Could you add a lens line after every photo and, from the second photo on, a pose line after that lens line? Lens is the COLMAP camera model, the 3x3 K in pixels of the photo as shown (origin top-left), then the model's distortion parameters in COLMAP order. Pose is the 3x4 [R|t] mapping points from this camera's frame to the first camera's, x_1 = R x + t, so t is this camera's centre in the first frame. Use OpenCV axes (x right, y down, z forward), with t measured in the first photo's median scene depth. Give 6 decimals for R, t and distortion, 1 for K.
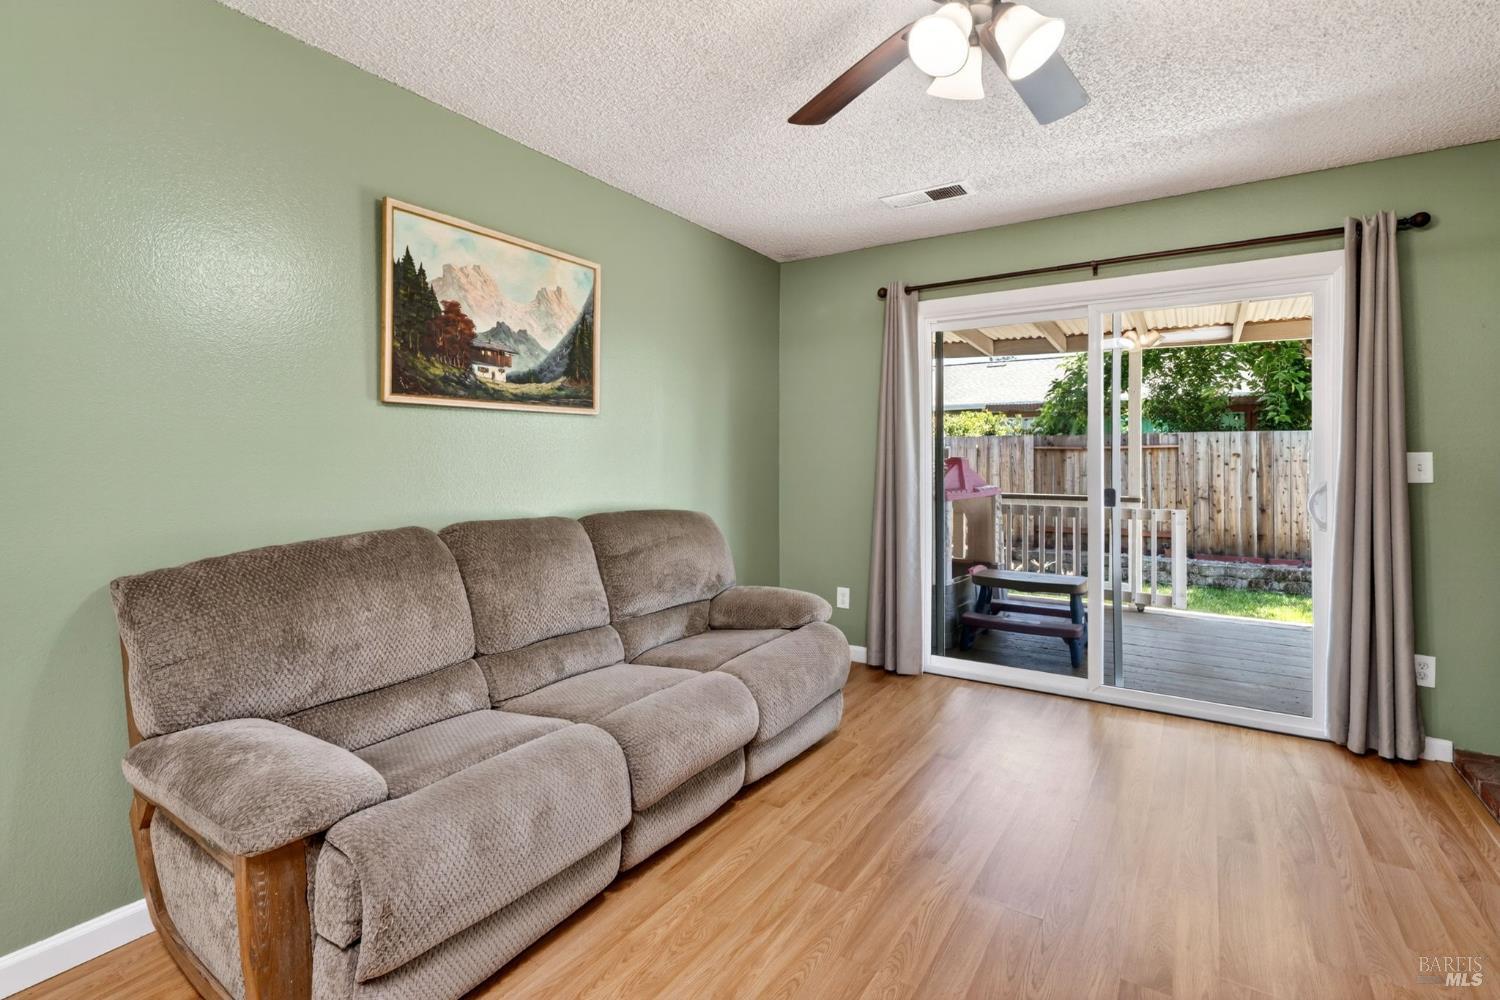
lens RADIAL K [[729.1, 0, 702.6], [0, 729.1, 460.0], [0, 0, 1]] dist [-0.000918, 0.000019]
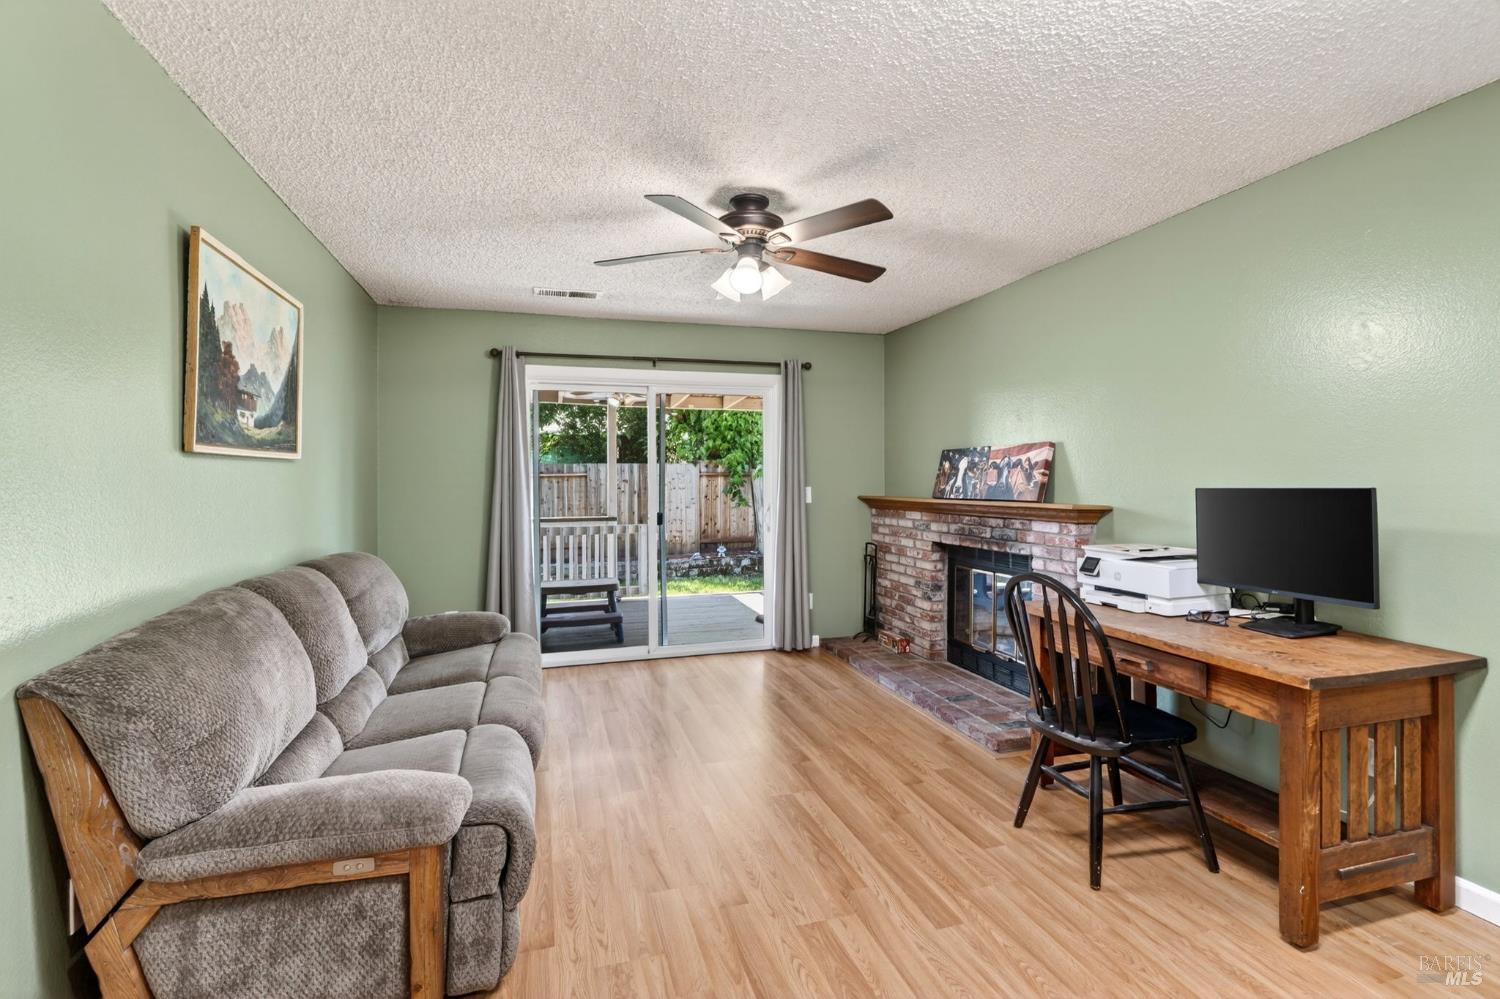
lens RADIAL K [[735.5, 0, 751.6], [0, 735.5, 495.3], [0, 0, 1]] dist [0.000608, -0.000001]
pose [[0.626837, -0.023883, 0.778784, -0.535515], [0.009054, 0.999686, 0.023370, -0.031762], [-0.779098, -0.007598, 0.626856, -0.081991]]
